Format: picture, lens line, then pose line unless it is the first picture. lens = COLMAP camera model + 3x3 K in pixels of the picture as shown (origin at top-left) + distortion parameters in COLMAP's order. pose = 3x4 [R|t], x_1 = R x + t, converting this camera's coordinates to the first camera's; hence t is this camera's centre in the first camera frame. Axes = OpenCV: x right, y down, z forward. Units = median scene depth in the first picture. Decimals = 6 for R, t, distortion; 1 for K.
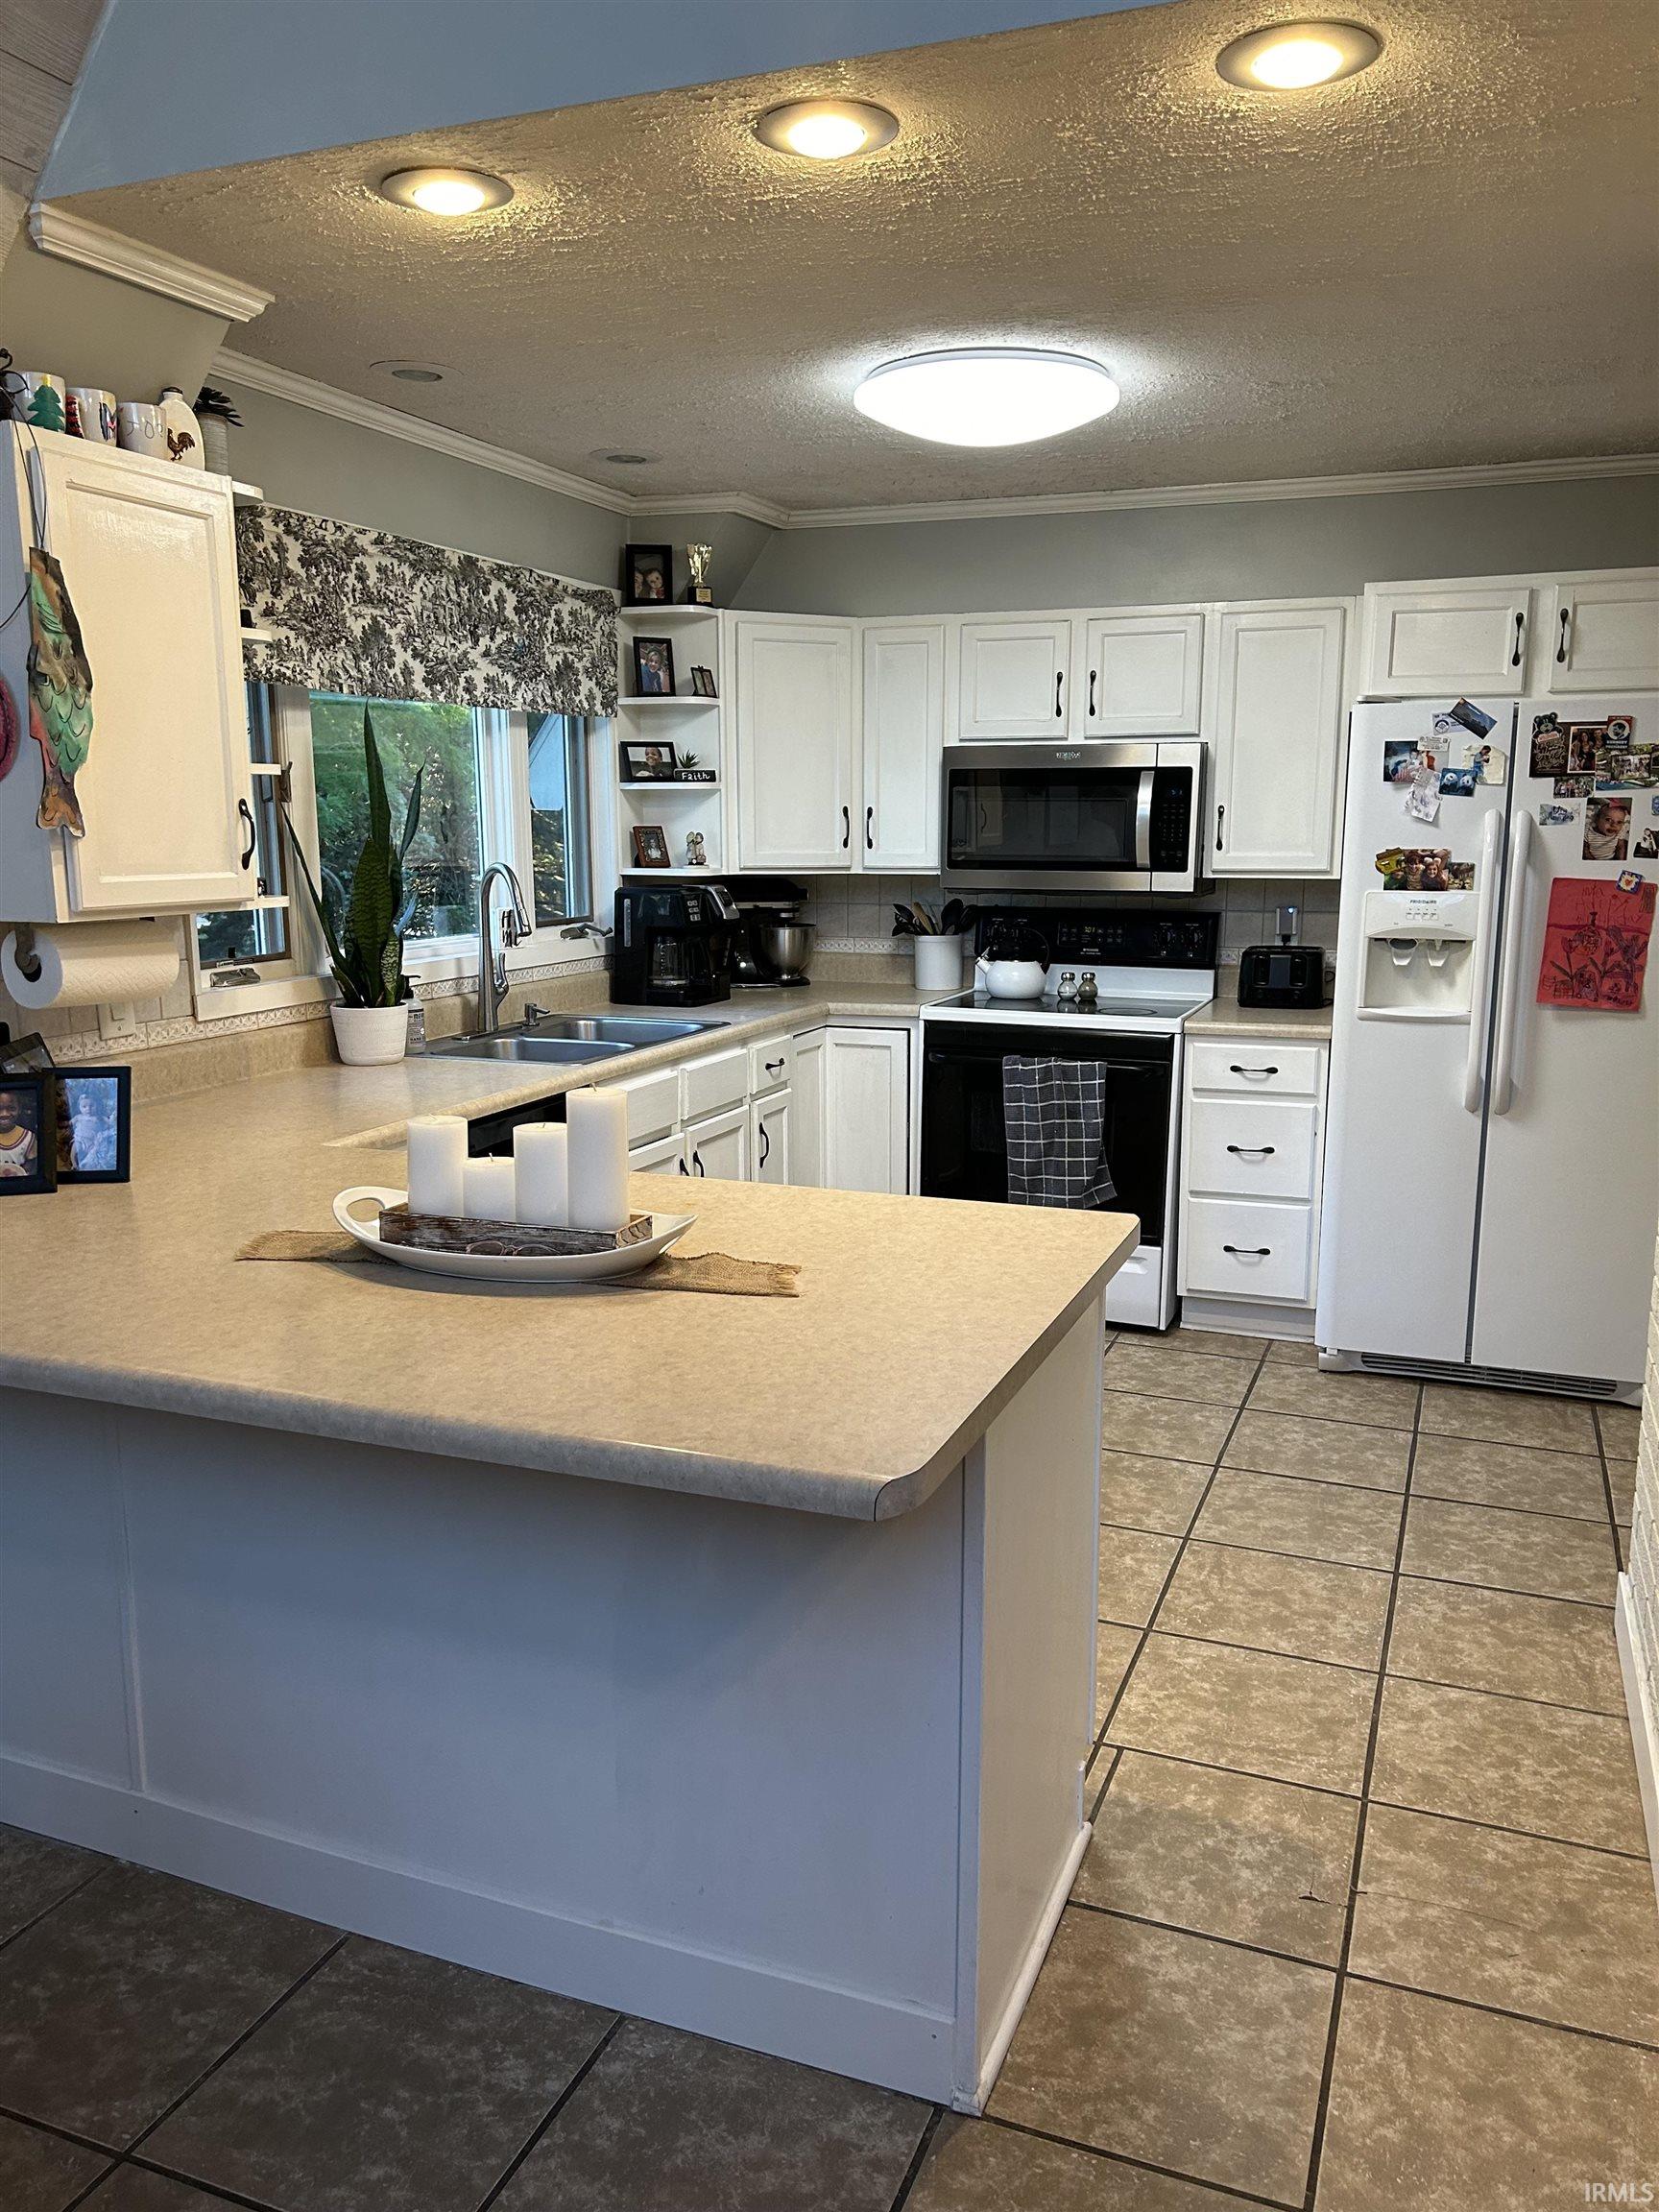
lens RADIAL K [[1664.3, 0, 840.2], [0, 1664.3, 1112.4], [0, 0, 1]] dist [0.047264, -0.048854]
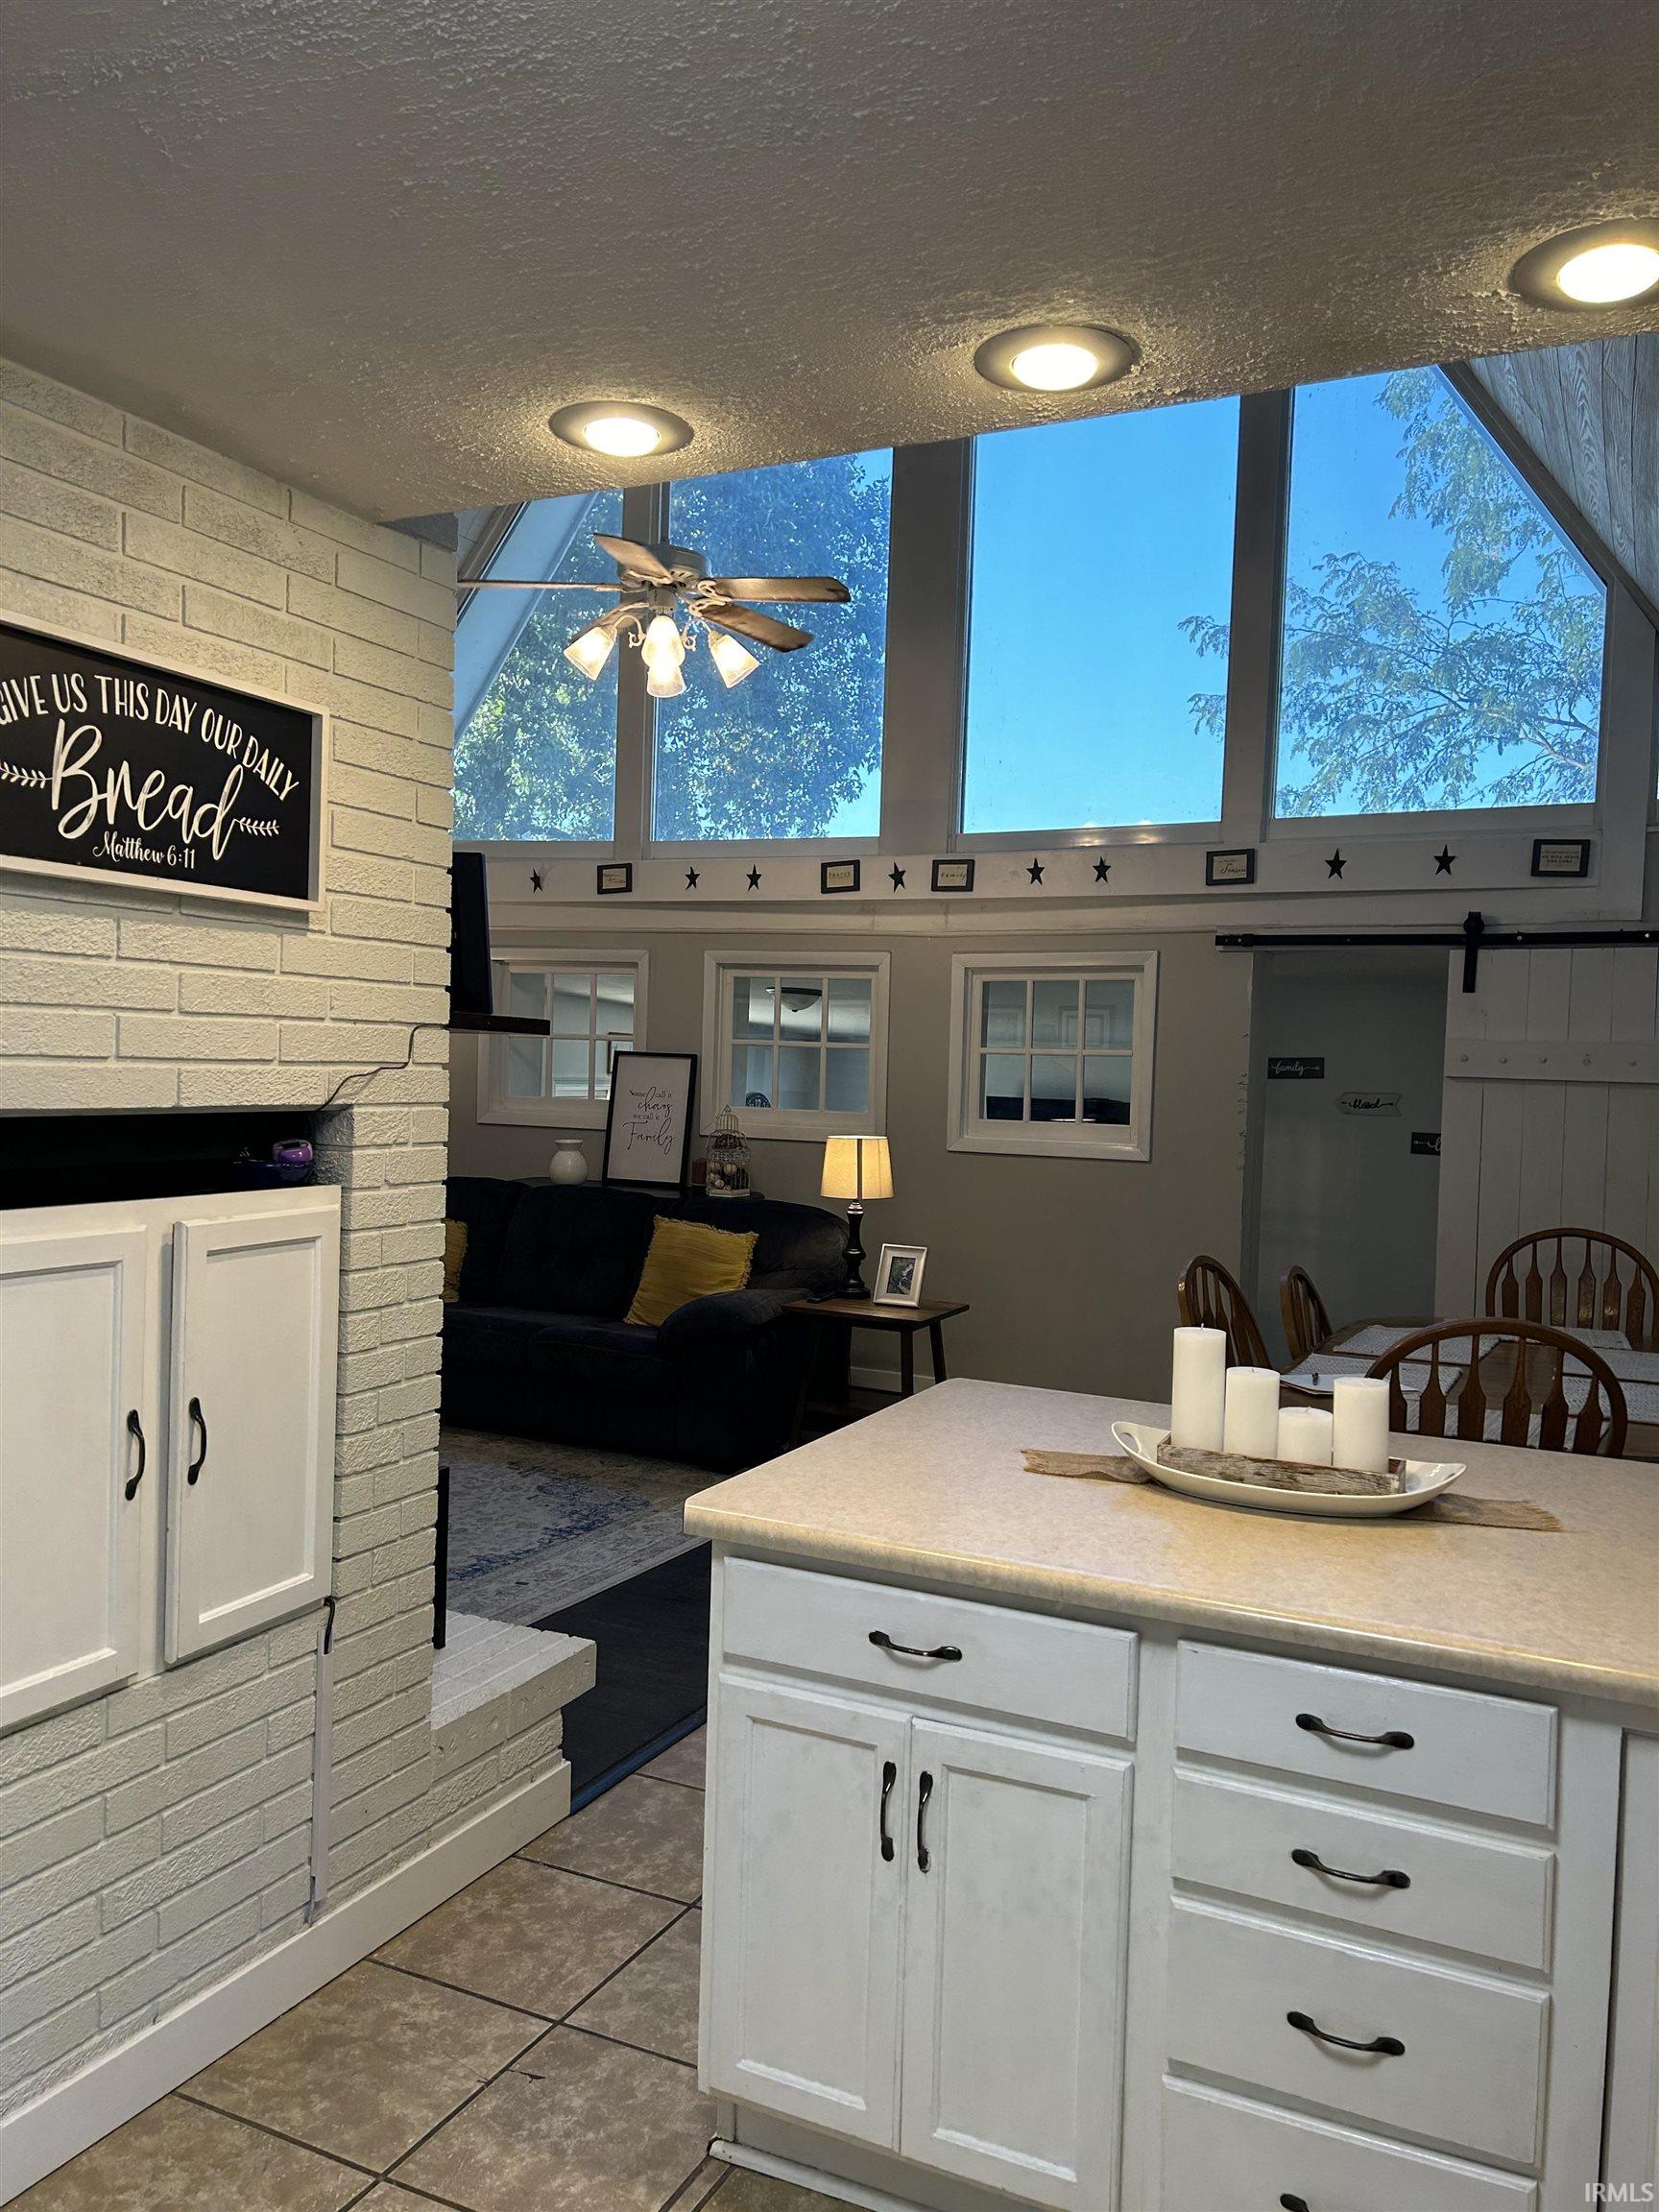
lens RADIAL K [[1664.3, 0, 832.5], [0, 1664.3, 1119.3], [0, 0, 1]] dist [0.047264, -0.048854]
pose [[-0.996596, -0.032574, 0.075733, 0.016511], [-0.015964, 0.977494, 0.210357, -0.212021], [-0.080881, 0.208432, -0.974687, 1.117577]]
